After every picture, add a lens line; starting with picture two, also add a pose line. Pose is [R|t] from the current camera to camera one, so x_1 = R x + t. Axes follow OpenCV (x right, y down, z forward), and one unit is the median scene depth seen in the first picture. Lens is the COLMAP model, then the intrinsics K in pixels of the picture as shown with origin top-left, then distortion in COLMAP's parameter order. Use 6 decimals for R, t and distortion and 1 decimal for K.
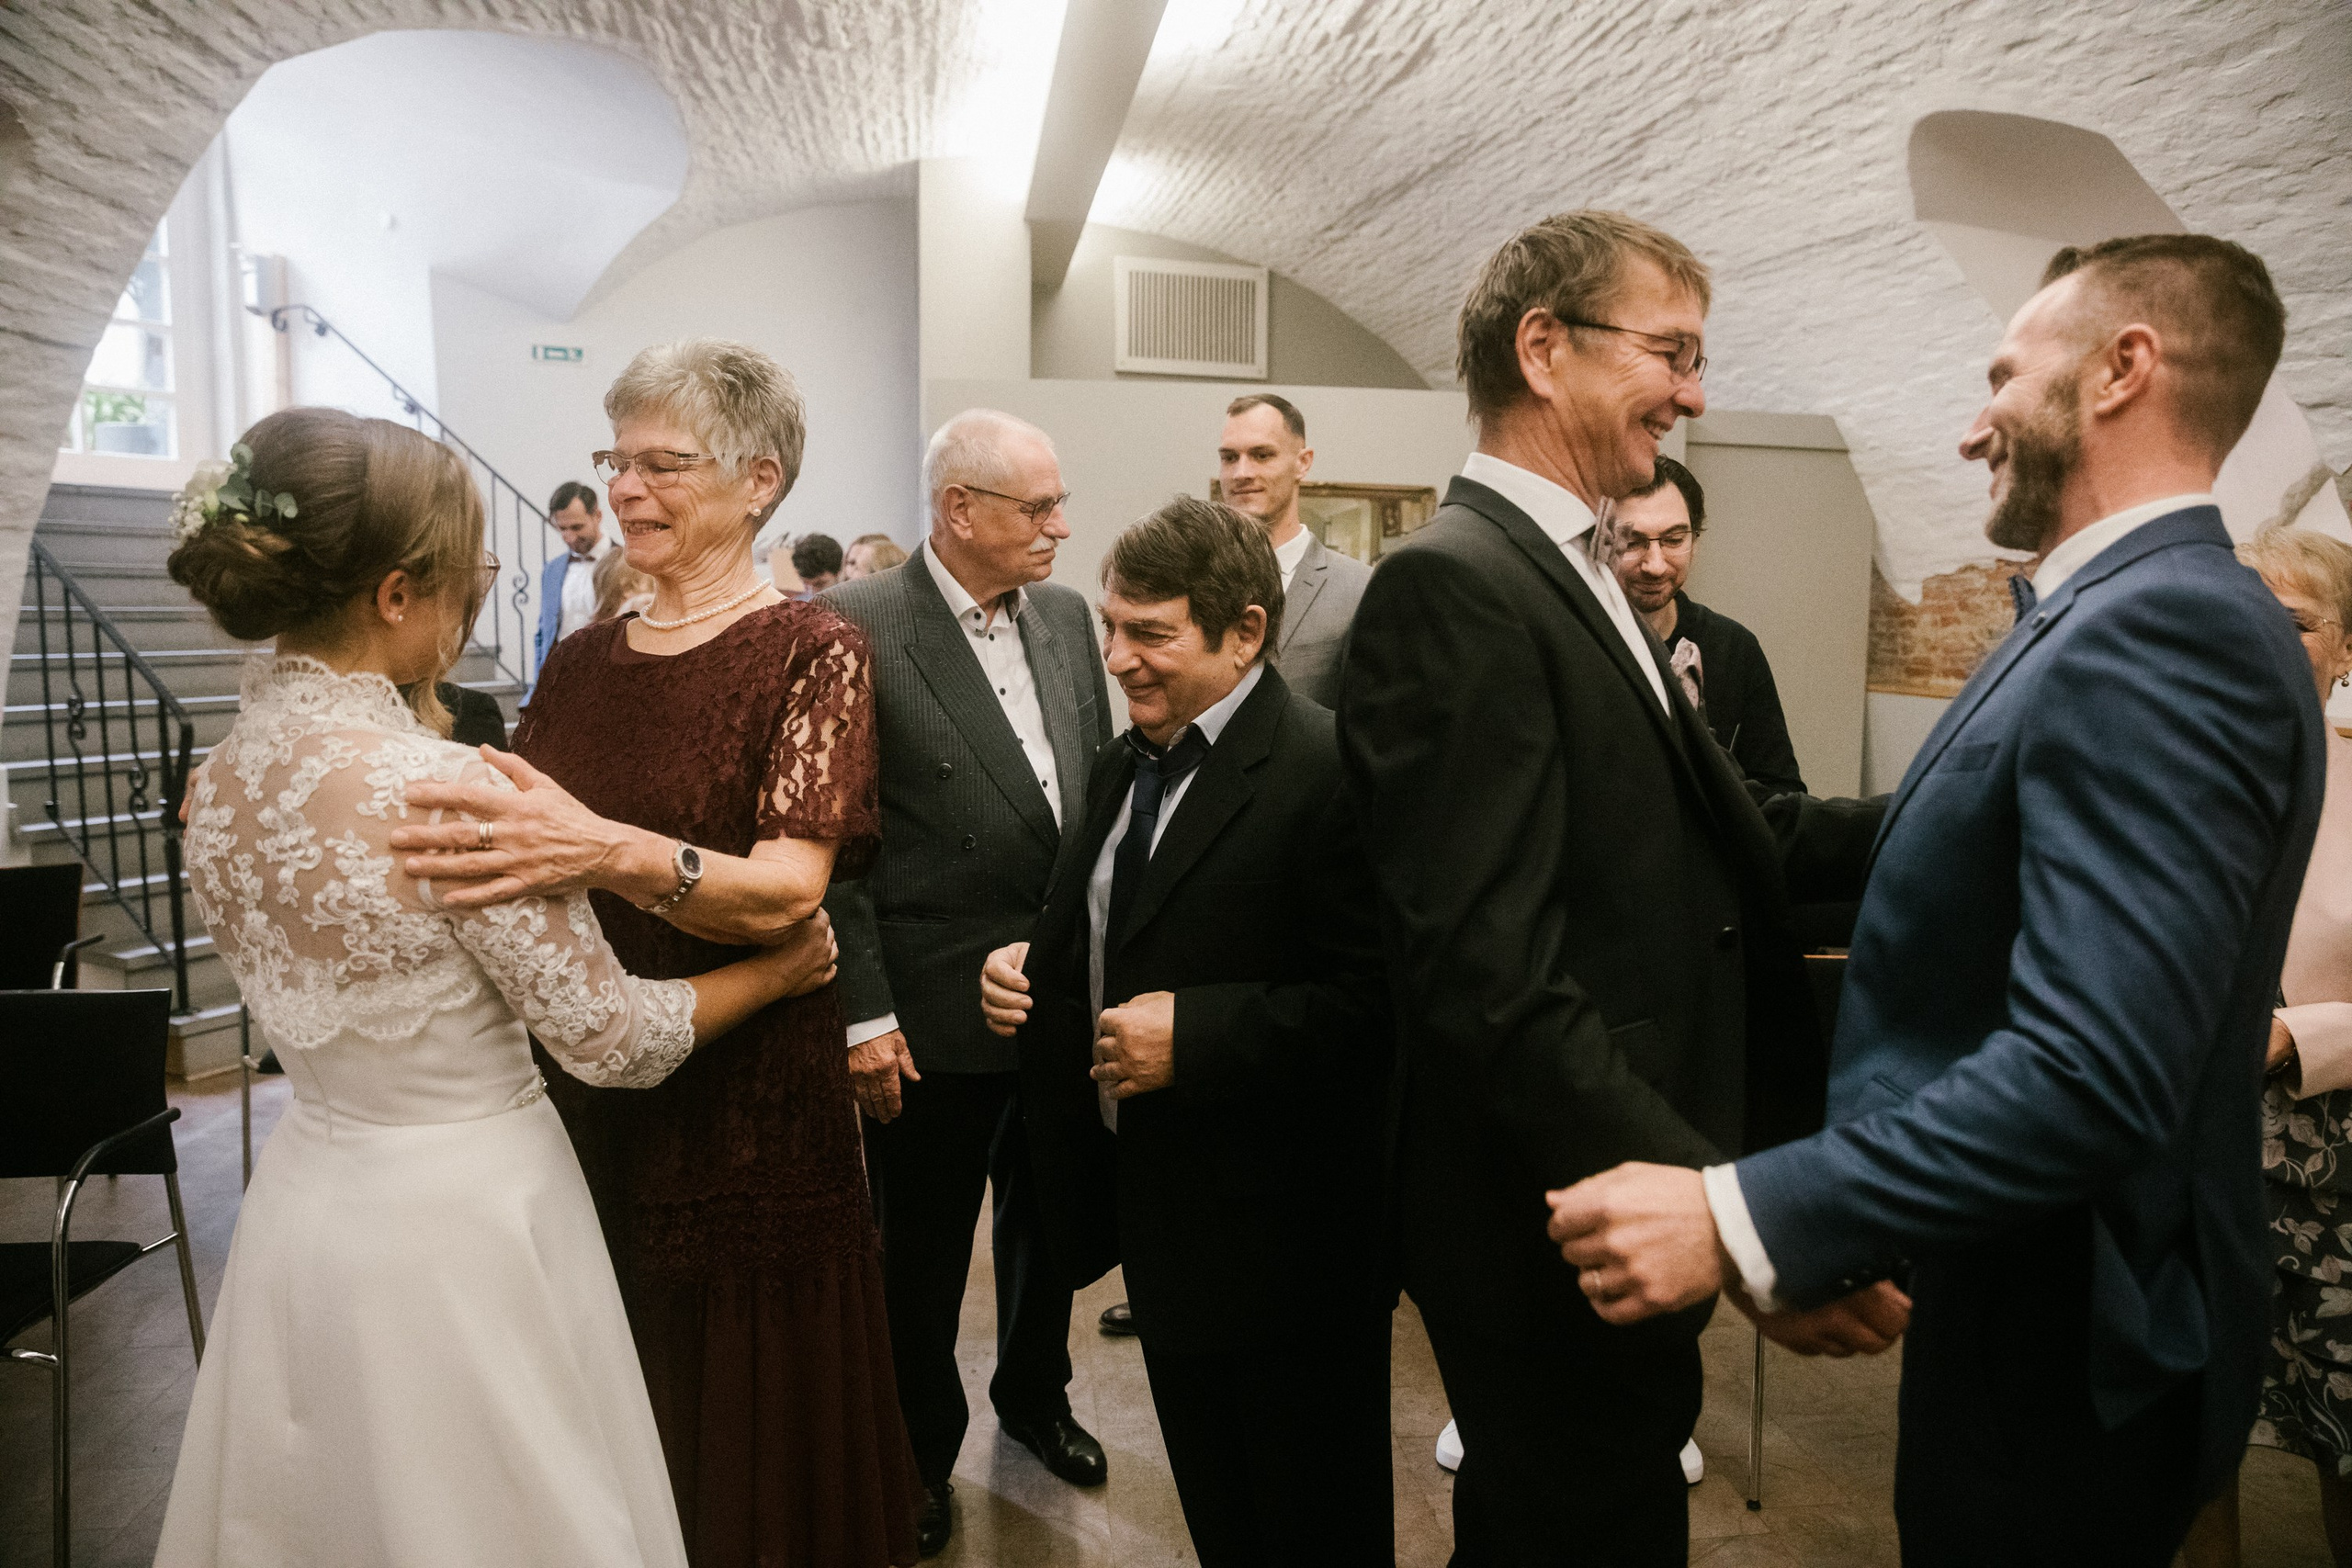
lens RADIAL K [[1587.1, 0, 1176.4], [0, 1587.1, 778.9], [0, 0, 1]] dist [-0.114019, 0.086225]
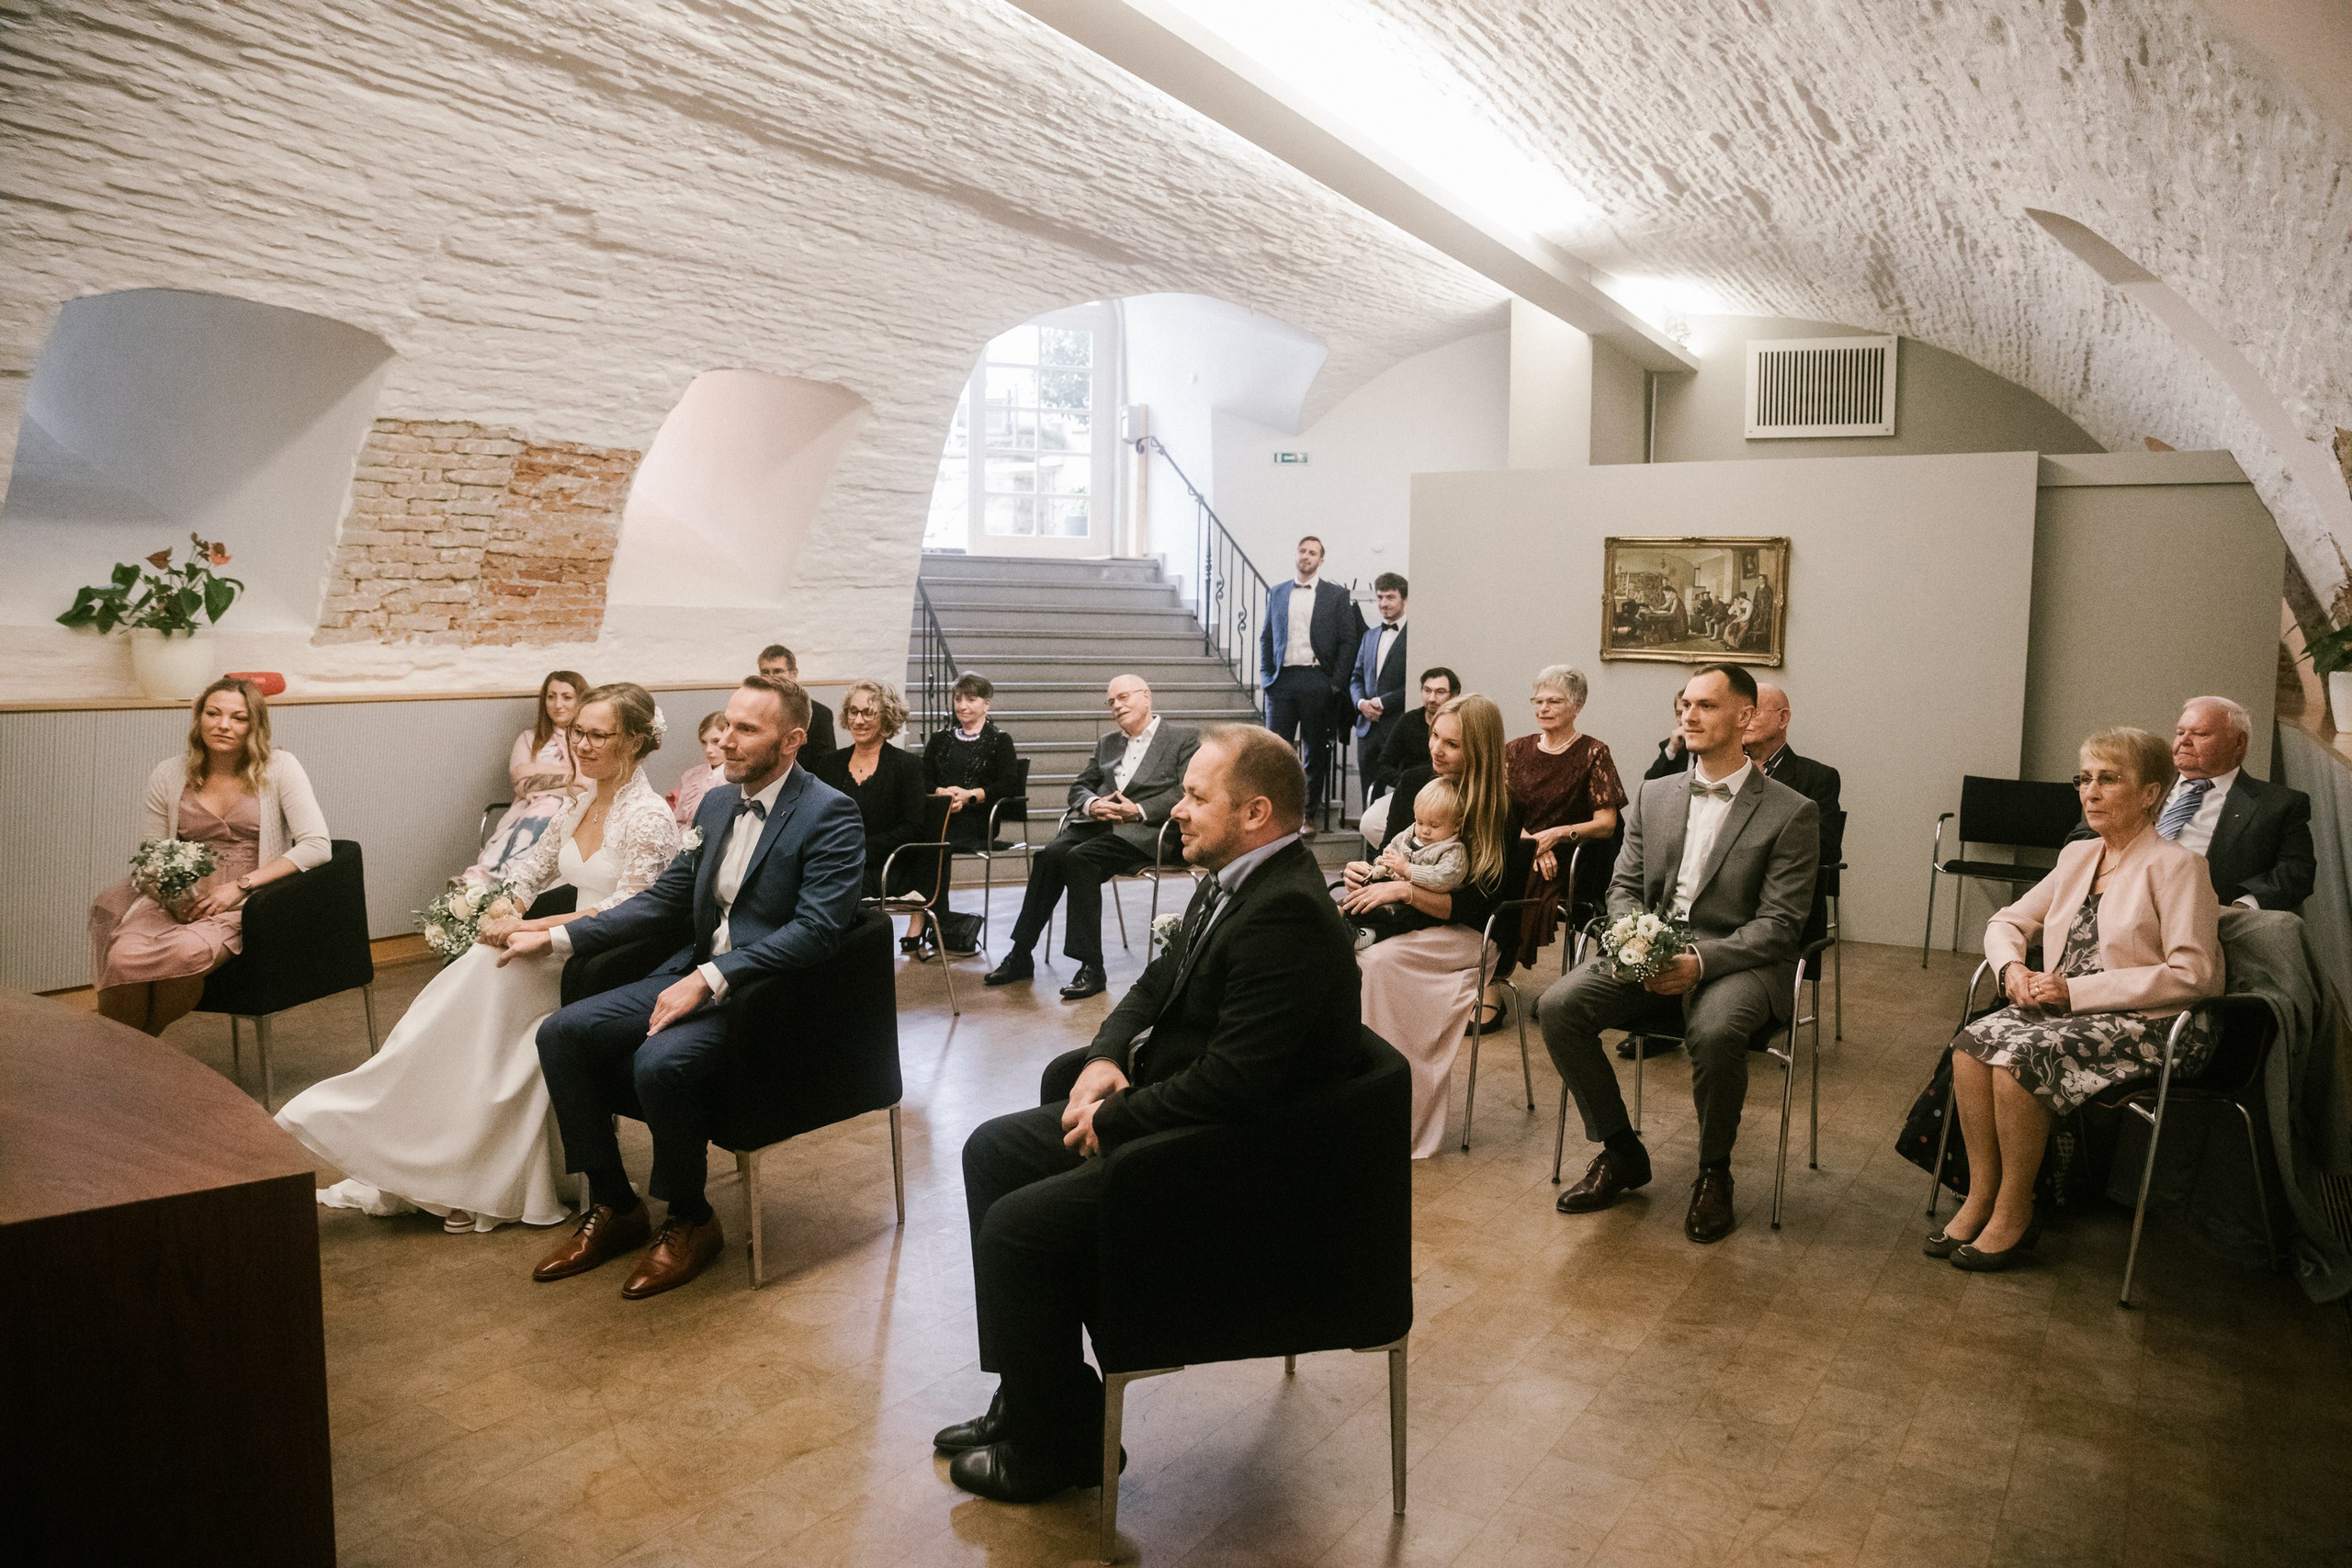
lens RADIAL K [[1587.1, 0, 1176.4], [0, 1587.1, 778.9], [0, 0, 1]] dist [-0.114019, 0.086225]
pose [[0.768520, 0.058997, -0.637100, 0.587340], [-0.076746, 0.997051, -0.000248, 0.038639], [0.635206, 0.049085, 0.770781, -0.224717]]
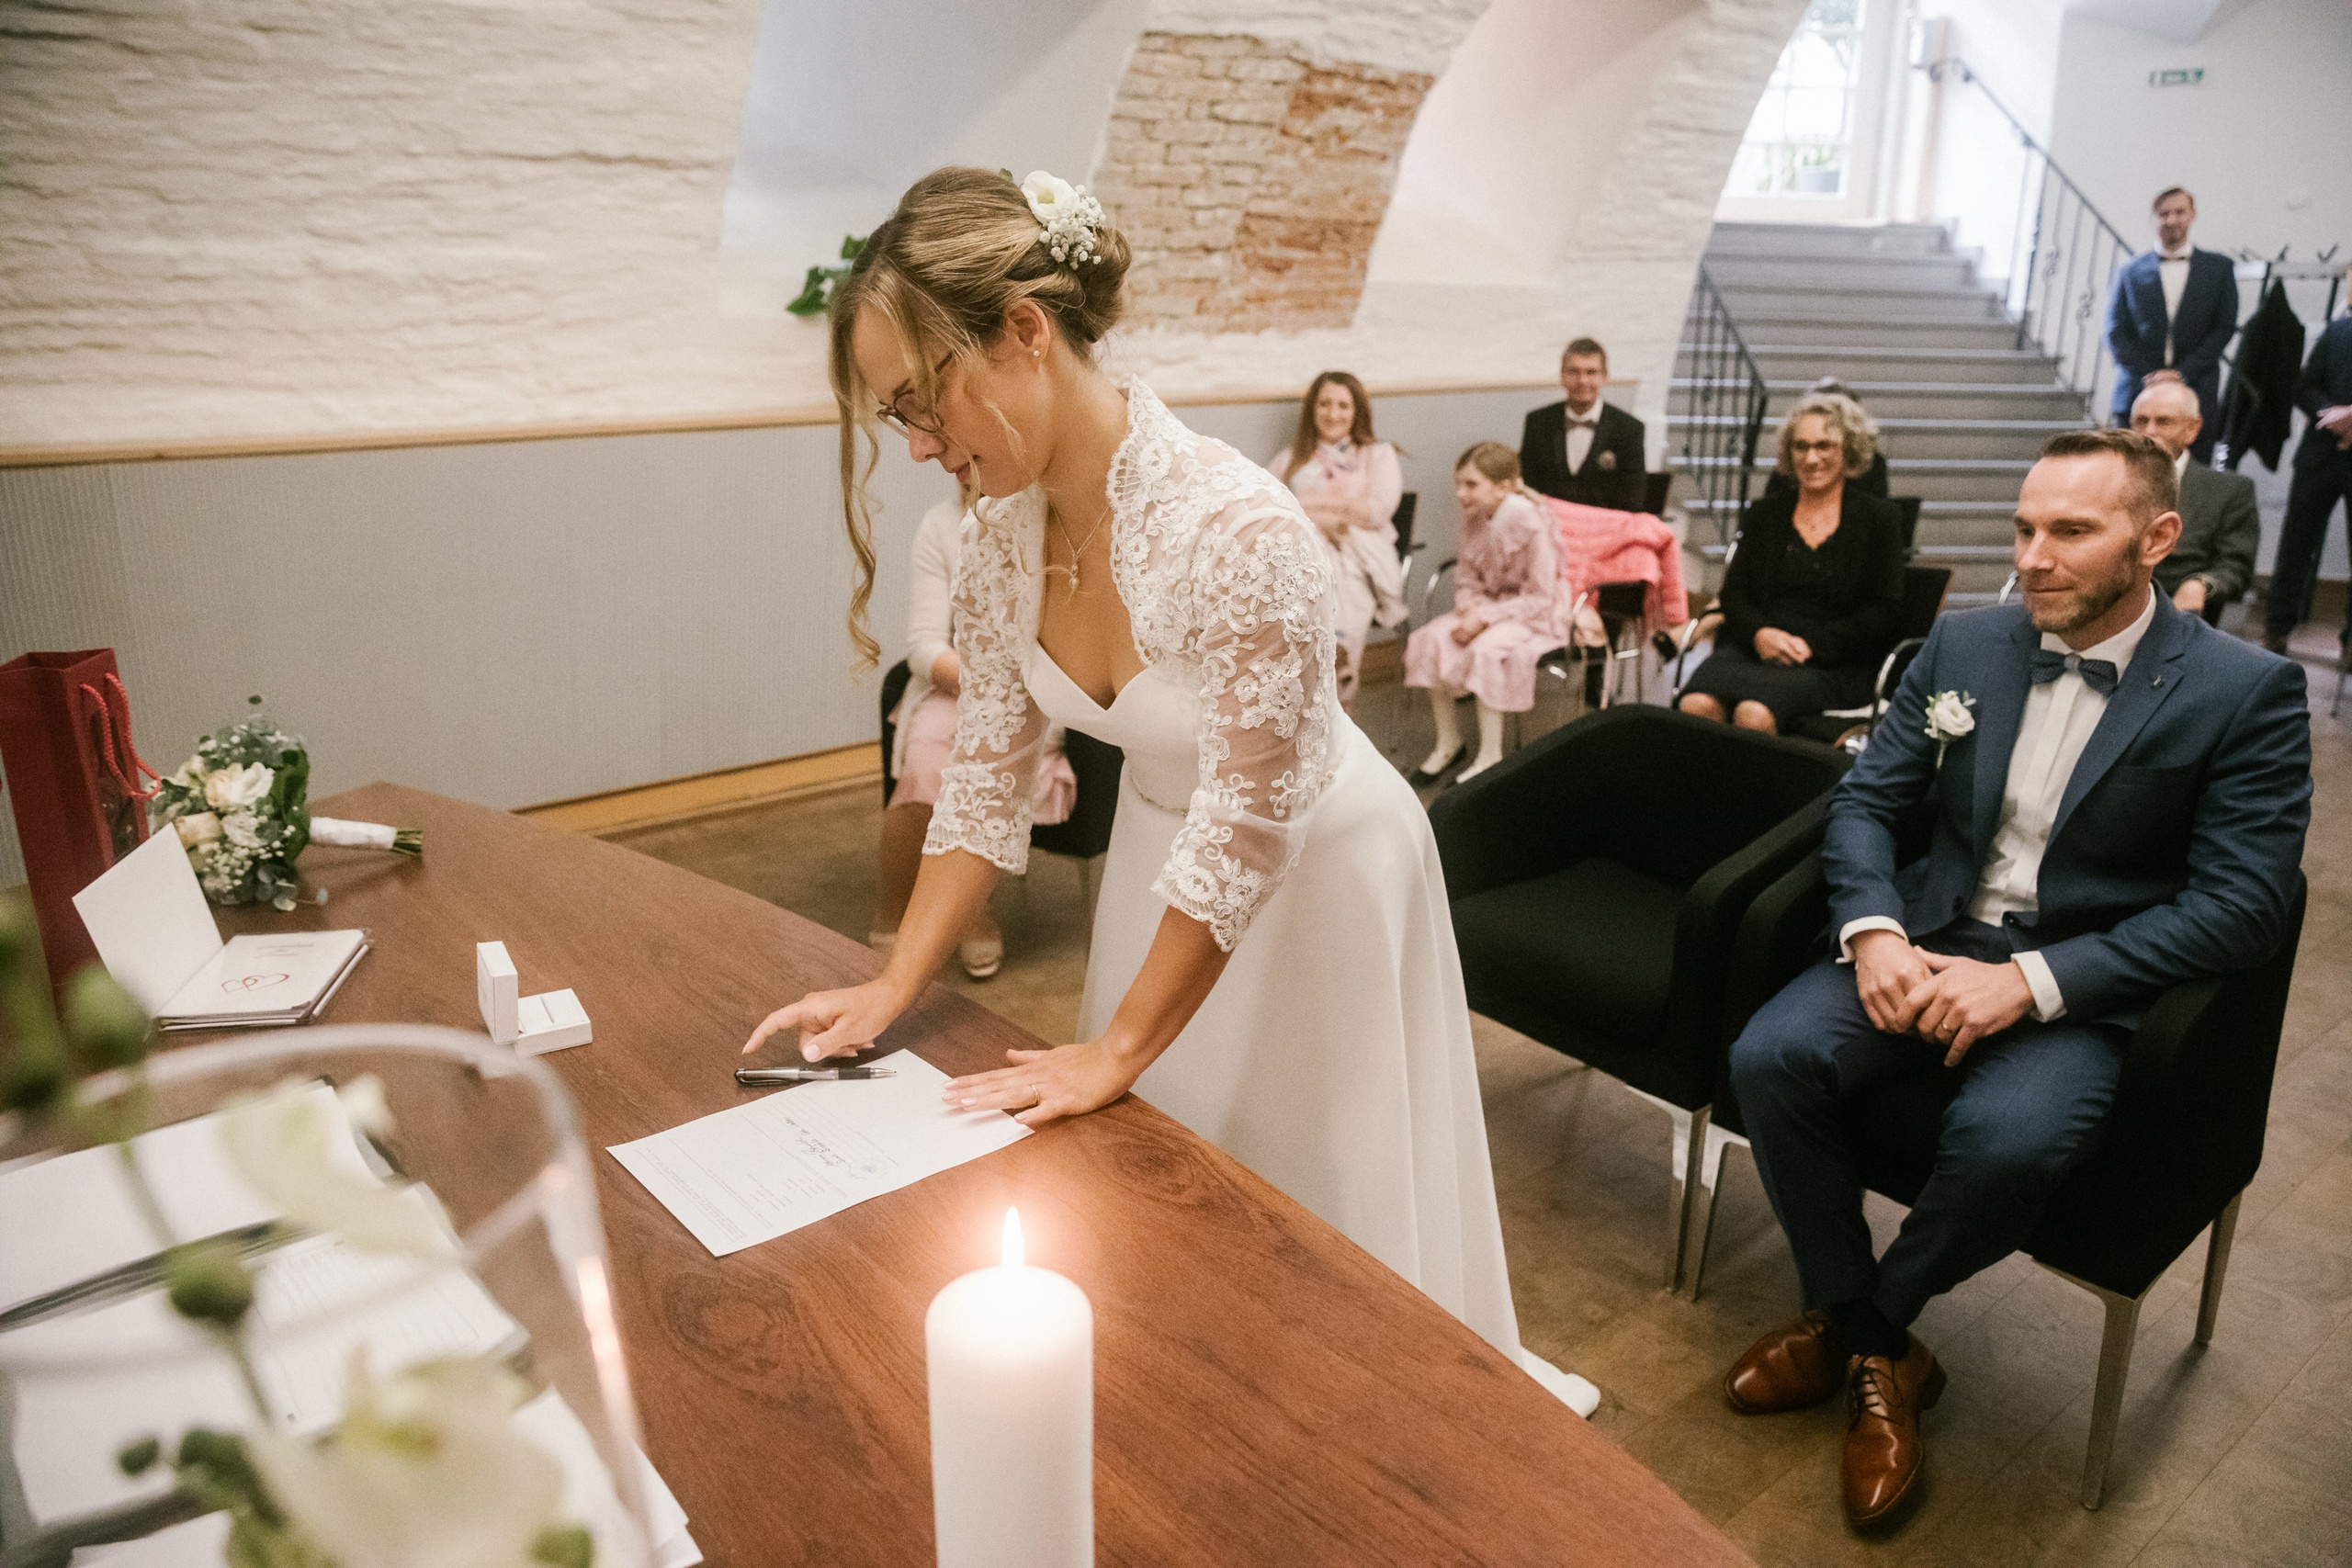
lens RADIAL K [[1587.1, 0, 1176.4], [0, 1587.1, 778.9], [0, 0, 1]] dist [-0.114019, 0.086225]
pose [[0.526946, 0.238368, -0.815787, 0.264546], [-0.092923, 0.970268, 0.223484, 0.029590], [0.844804, -0.041959, 0.533429, -0.203681]]
